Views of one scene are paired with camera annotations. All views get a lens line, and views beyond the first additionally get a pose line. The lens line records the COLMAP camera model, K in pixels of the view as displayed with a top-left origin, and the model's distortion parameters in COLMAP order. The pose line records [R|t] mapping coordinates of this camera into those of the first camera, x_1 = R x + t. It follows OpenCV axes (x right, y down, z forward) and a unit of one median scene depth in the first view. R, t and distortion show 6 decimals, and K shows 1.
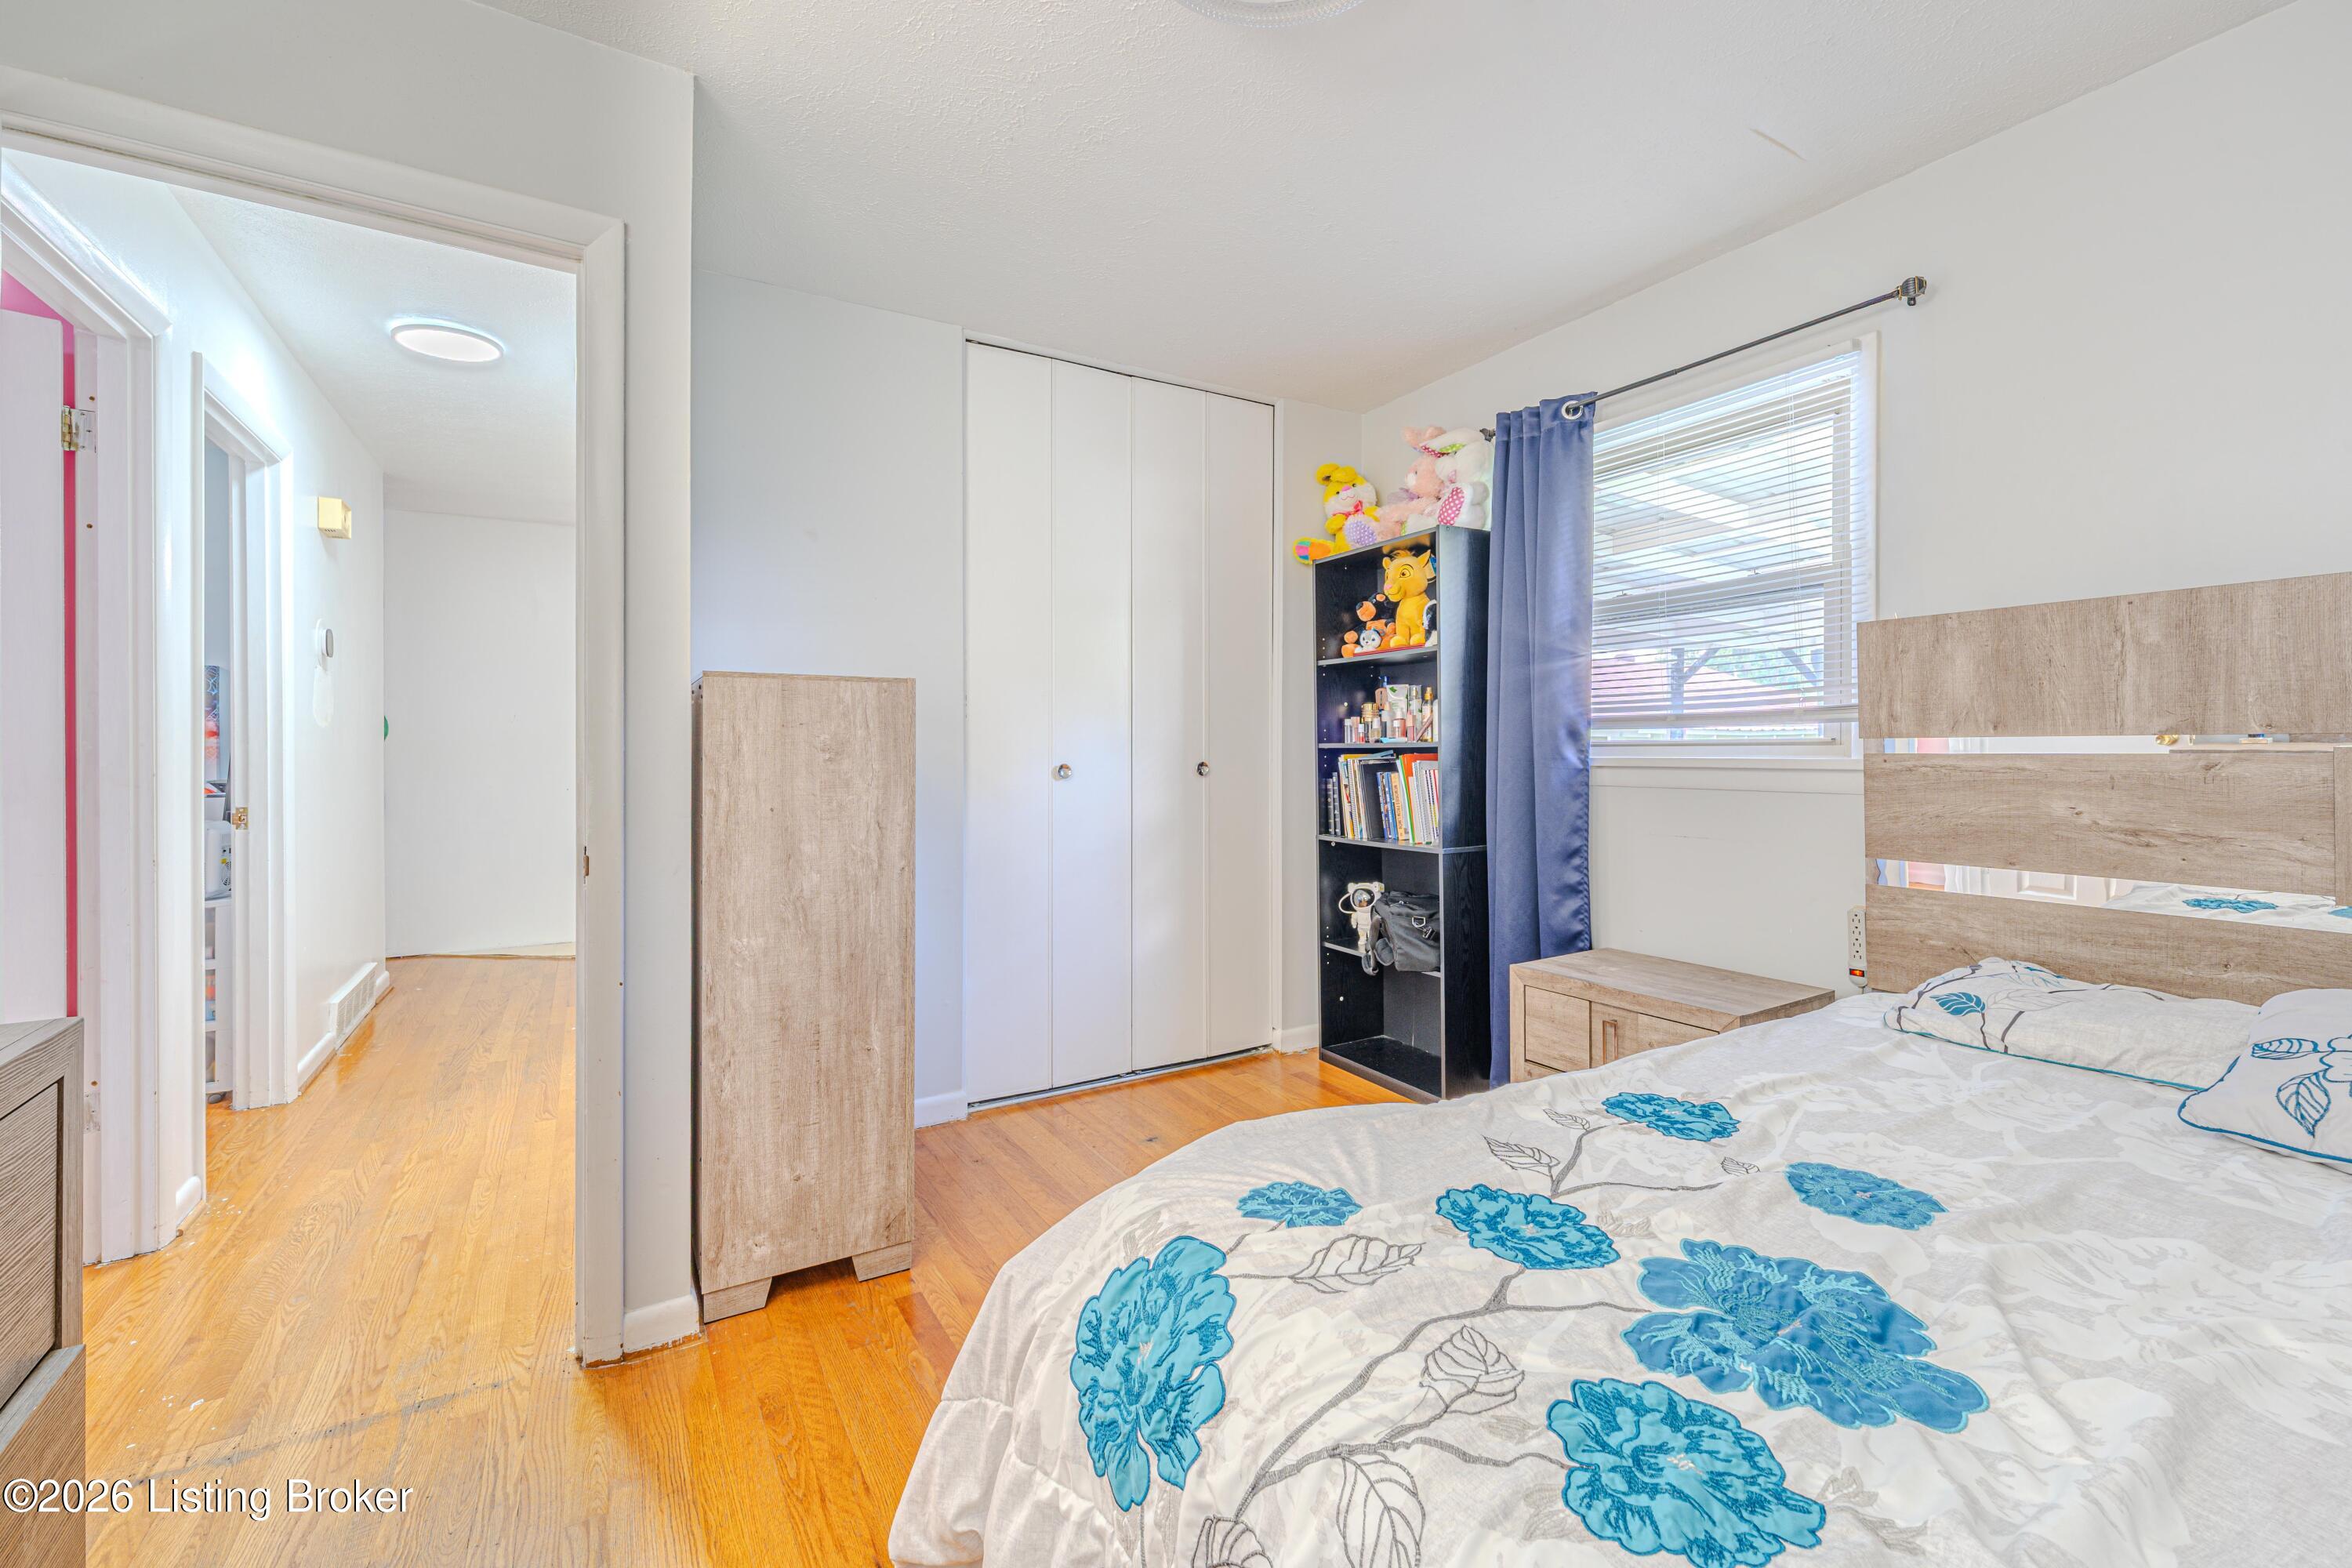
lens RADIAL K [[974.1, 0, 1181.8], [0, 974.1, 782.3], [0, 0, 1]] dist [-0.000144, -0.000712]
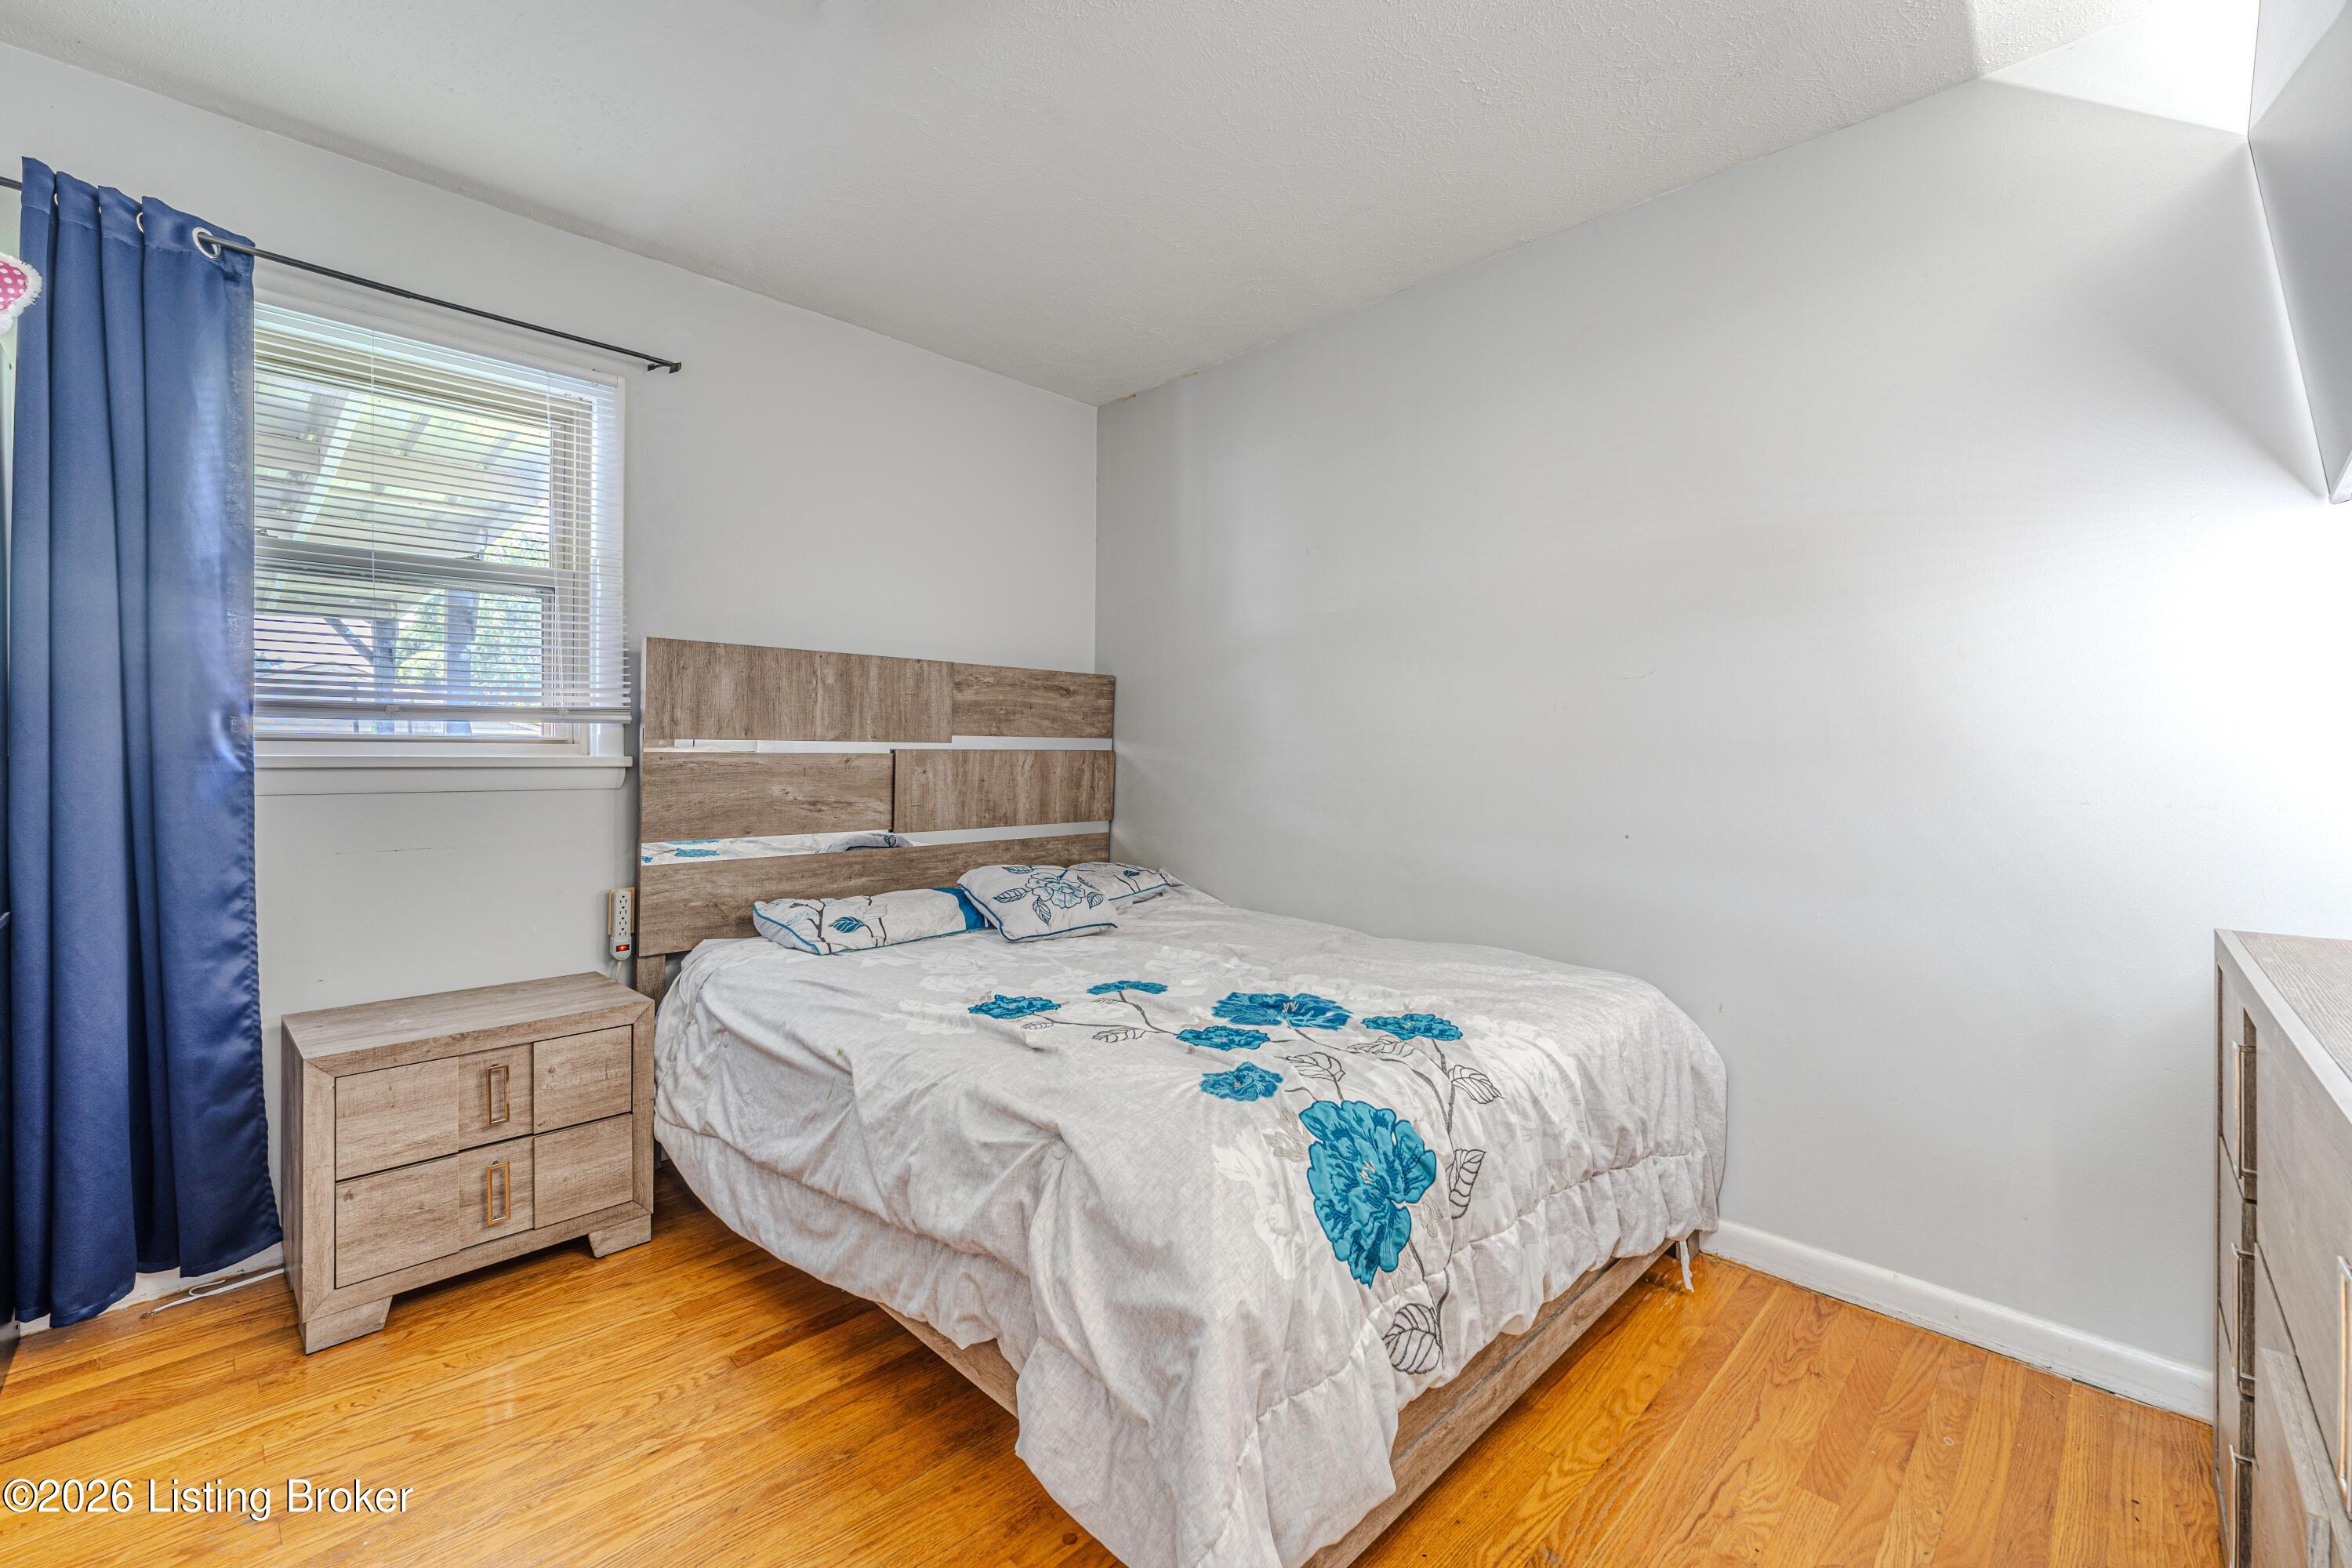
lens RADIAL K [[974.1, 0, 1181.8], [0, 974.1, 782.3], [0, 0, 1]] dist [-0.000144, -0.000712]
pose [[-0.255396, -0.026645, 0.966469, -0.595096], [0.025415, 0.999090, 0.034260, -0.017883], [-0.966502, 0.033312, -0.254487, 0.719297]]
